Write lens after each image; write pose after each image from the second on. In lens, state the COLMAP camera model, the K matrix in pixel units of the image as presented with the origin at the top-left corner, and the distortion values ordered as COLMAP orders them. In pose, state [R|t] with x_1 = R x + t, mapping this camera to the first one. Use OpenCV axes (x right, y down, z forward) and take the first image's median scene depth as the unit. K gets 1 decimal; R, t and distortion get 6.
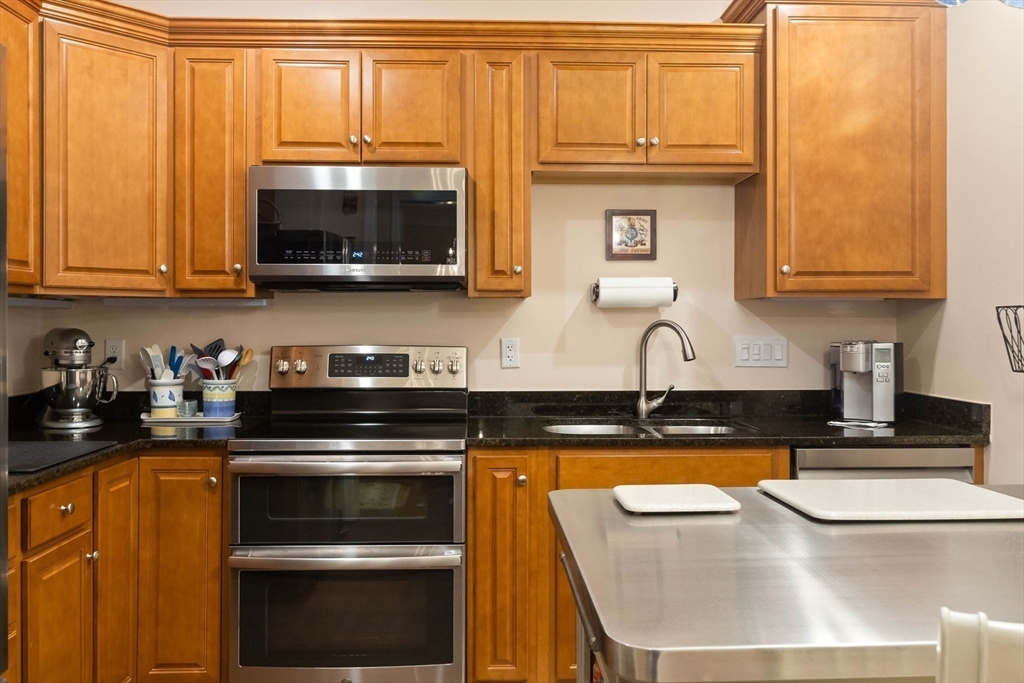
lens RADIAL K [[859.5, 0, 511.5], [0, 859.5, 319.9], [0, 0, 1]] dist [-0.005163, 0.020555]
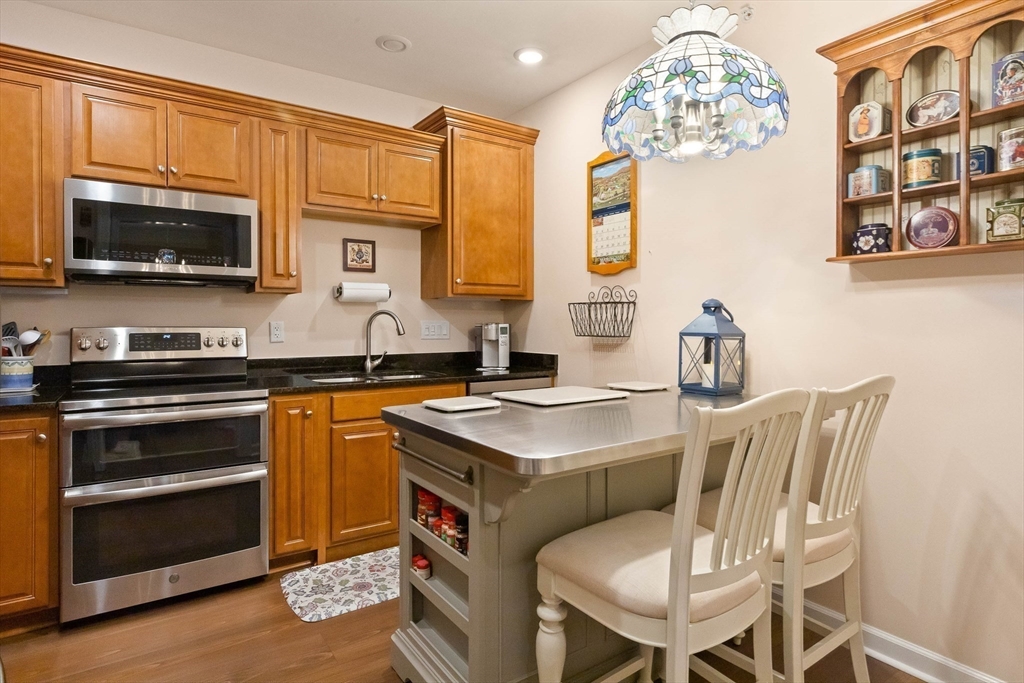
lens RADIAL K [[560.8, 0, 517.5], [0, 560.8, 326.2], [0, 0, 1]] dist [0.003395, 0.001402]
pose [[0.841824, -0.003809, 0.539739, -0.188827], [-0.001705, 0.999951, 0.009715, 0.020854], [-0.539750, -0.009098, 0.841776, -0.016329]]
